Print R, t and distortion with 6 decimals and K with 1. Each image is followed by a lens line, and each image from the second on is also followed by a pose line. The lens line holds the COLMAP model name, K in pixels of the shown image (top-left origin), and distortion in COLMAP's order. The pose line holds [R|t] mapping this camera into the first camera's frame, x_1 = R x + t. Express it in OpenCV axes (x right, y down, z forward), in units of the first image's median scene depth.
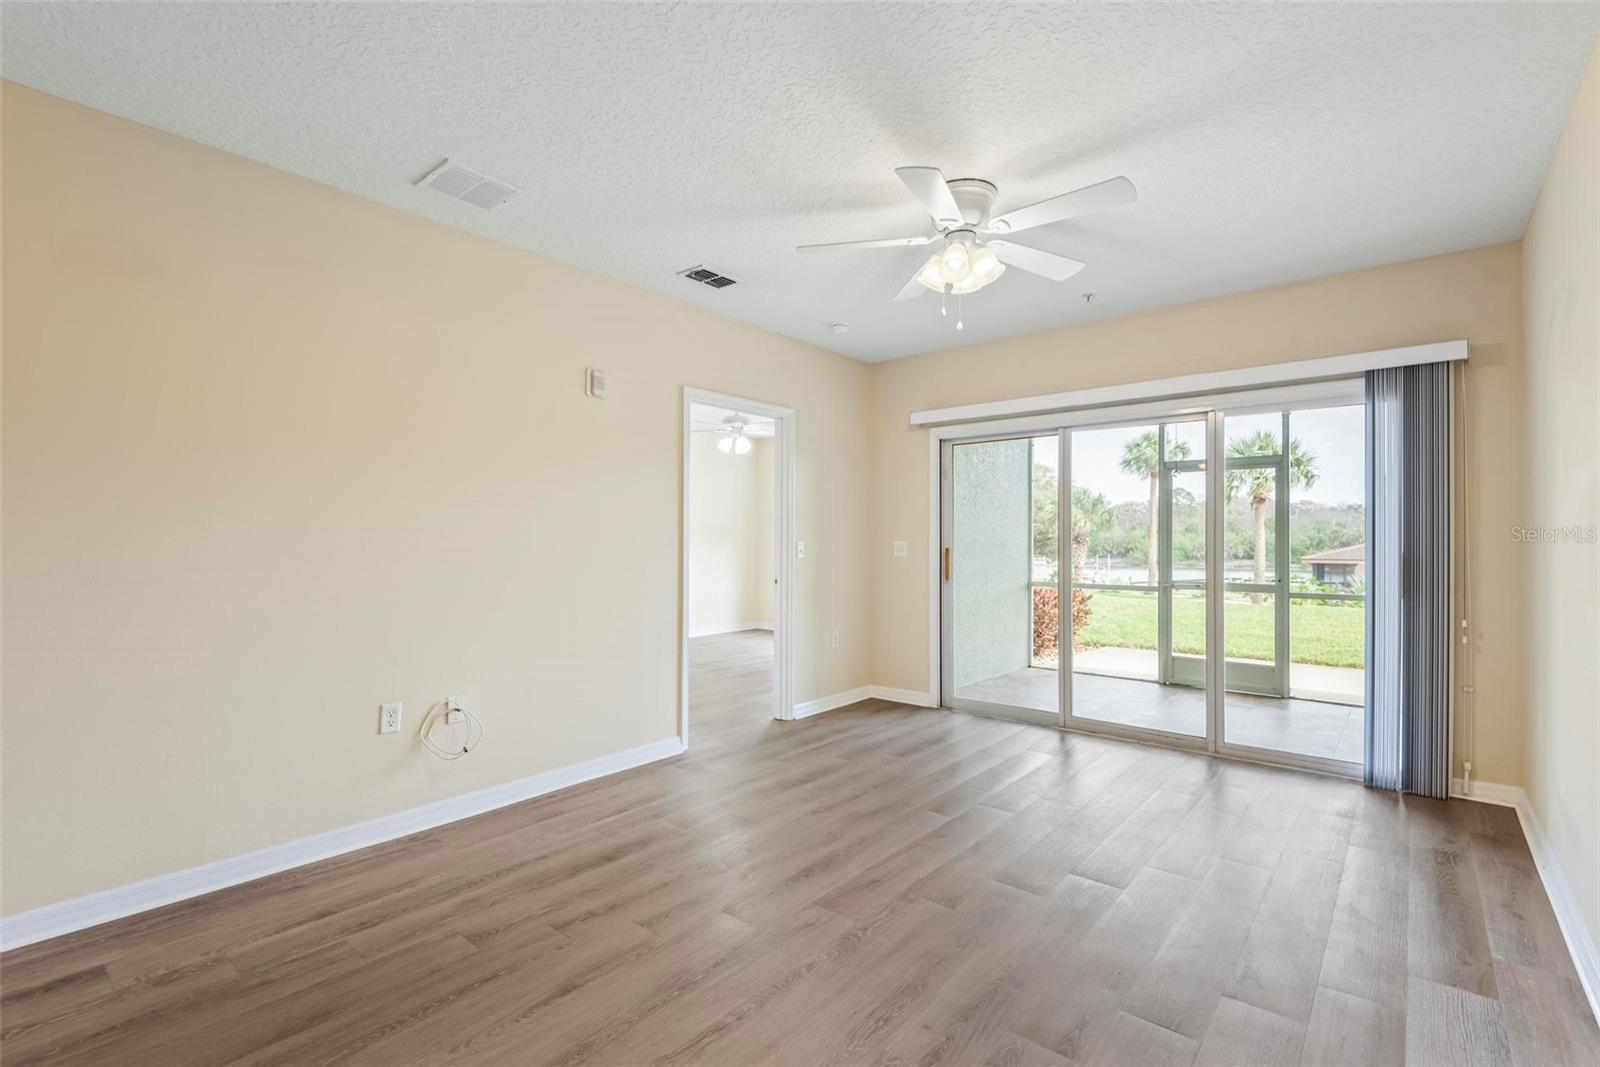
lens RADIAL K [[722.7, 0, 807.0], [0, 722.7, 533.8], [0, 0, 1]] dist [0.027740, -0.016161]
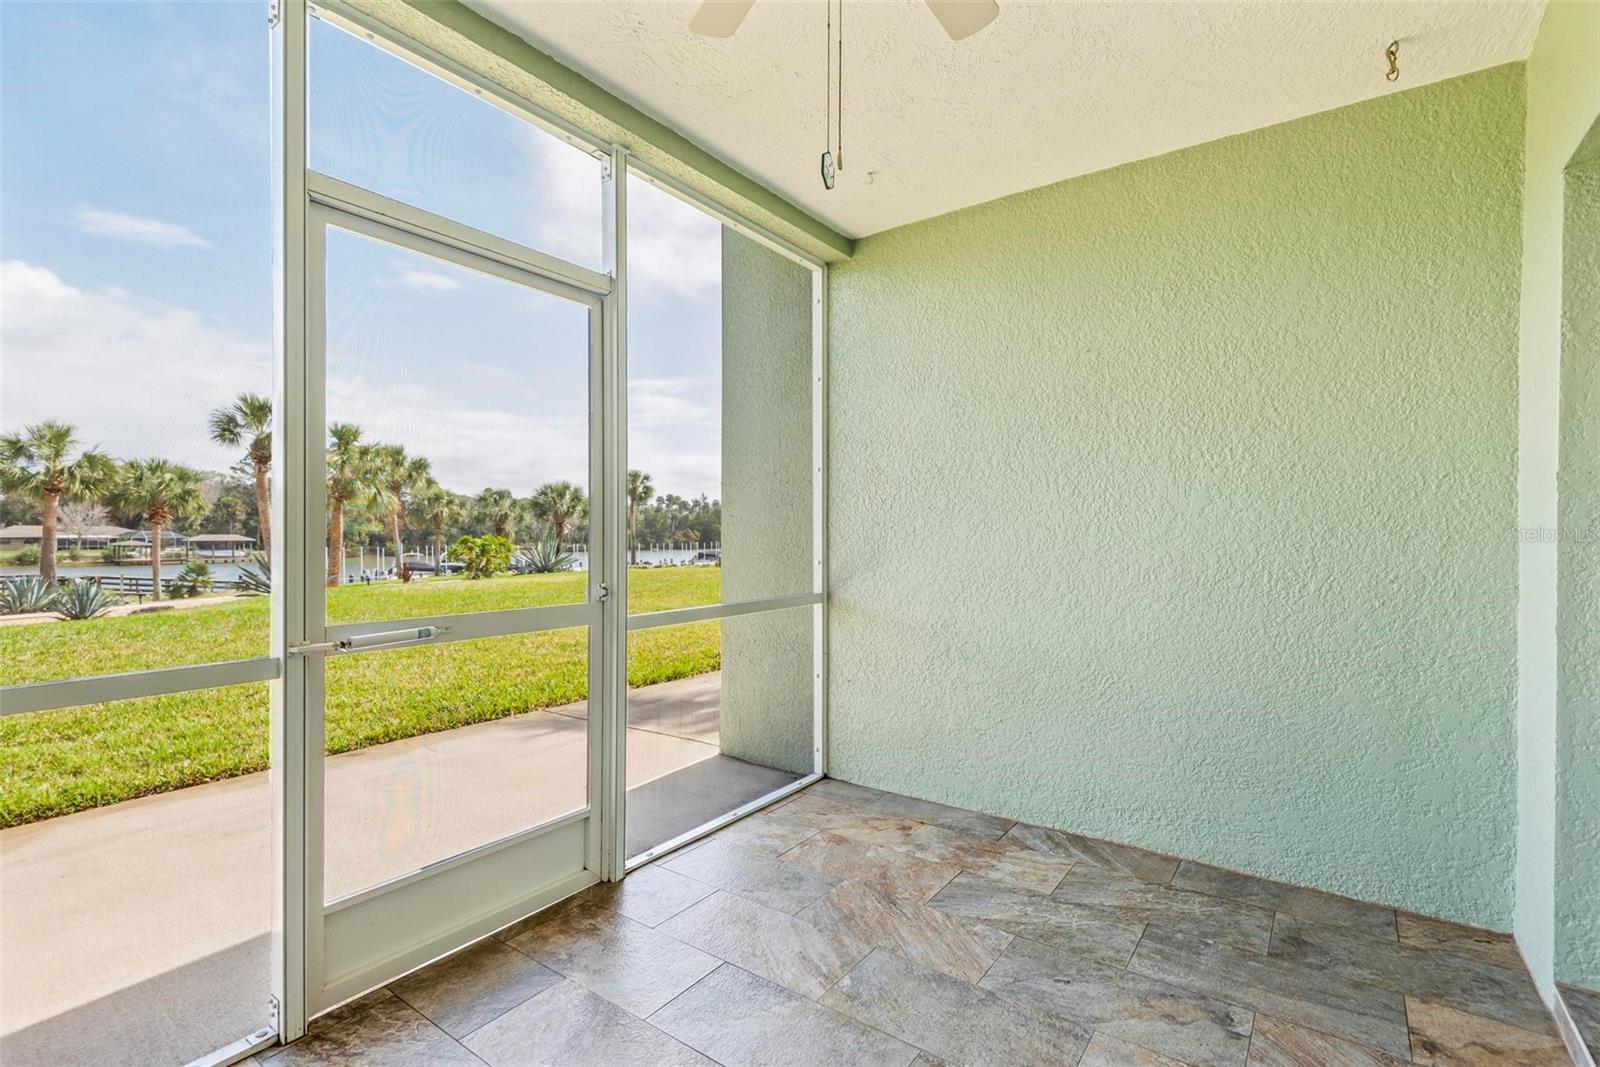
lens RADIAL K [[722.7, 0, 801.2], [0, 722.7, 532.9], [0, 0, 1]] dist [0.027740, -0.016161]
pose [[-0.066382, -0.003899, 0.997787, 0.398696], [-0.010920, 0.999935, 0.003181, 0.048077], [-0.997735, -0.010685, -0.066421, 1.511878]]
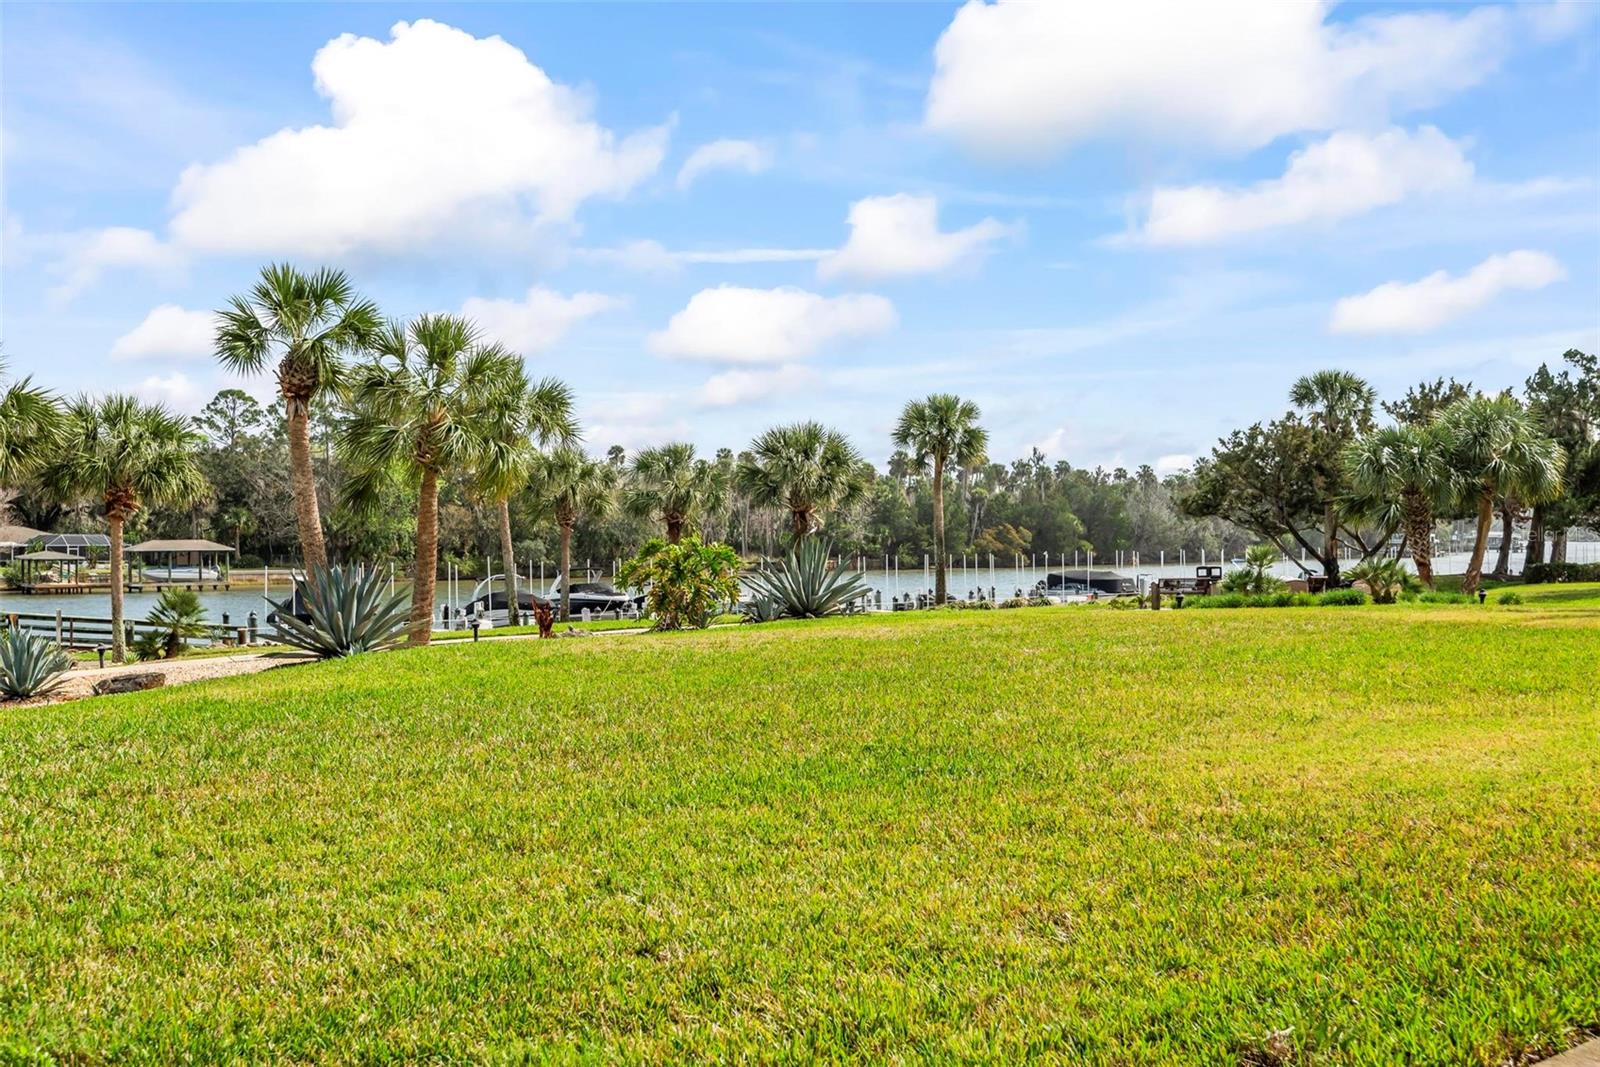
lens RADIAL K [[1535.5, 0, 808.3], [0, 1535.5, 521.9], [0, 0, 1]] dist [0.009940, 0.000000]
pose [[0.208215, 0.002497, 0.978080, 0.794279], [-0.003835, 0.999991, -0.001736, 0.066371], [-0.978076, -0.003389, 0.208223, 2.111561]]
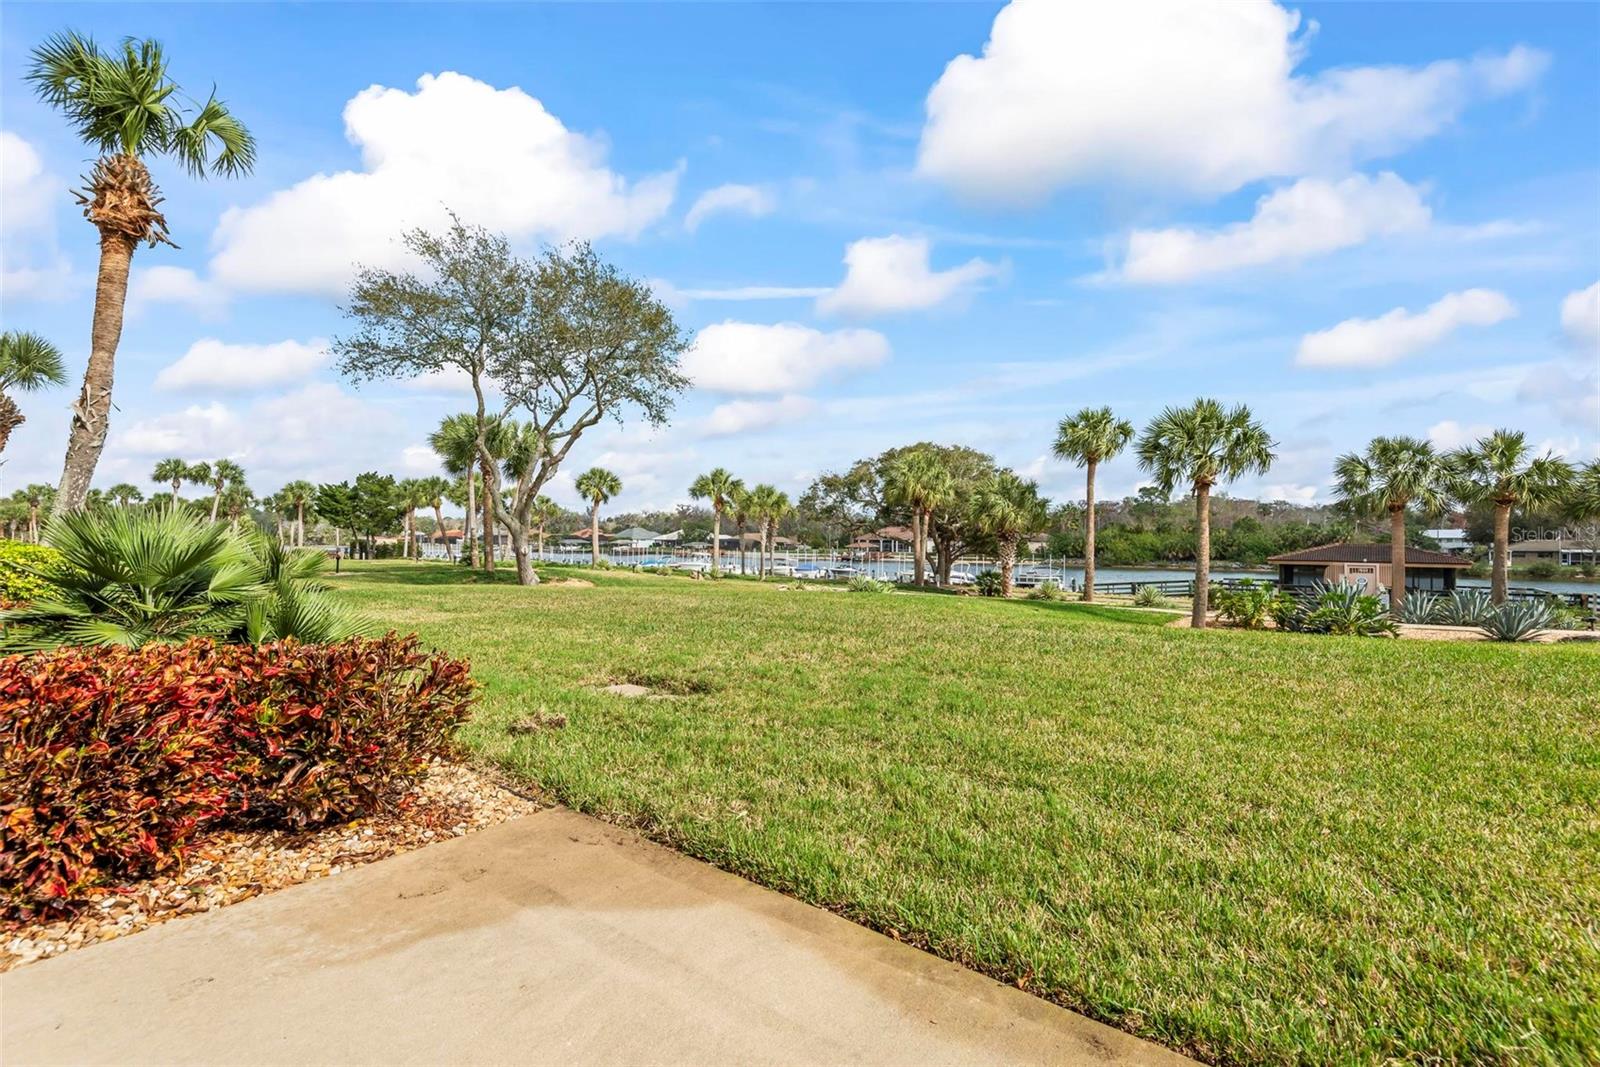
lens RADIAL K [[722.7, 0, 810.9], [0, 722.7, 540.7], [0, 0, 1]] dist [0.027740, -0.016161]
pose [[0.999692, 0.003587, 0.024568, 1.308111], [-0.003832, 0.999943, 0.009924, 0.056216], [-0.024531, -0.010015, 0.999649, 1.622810]]
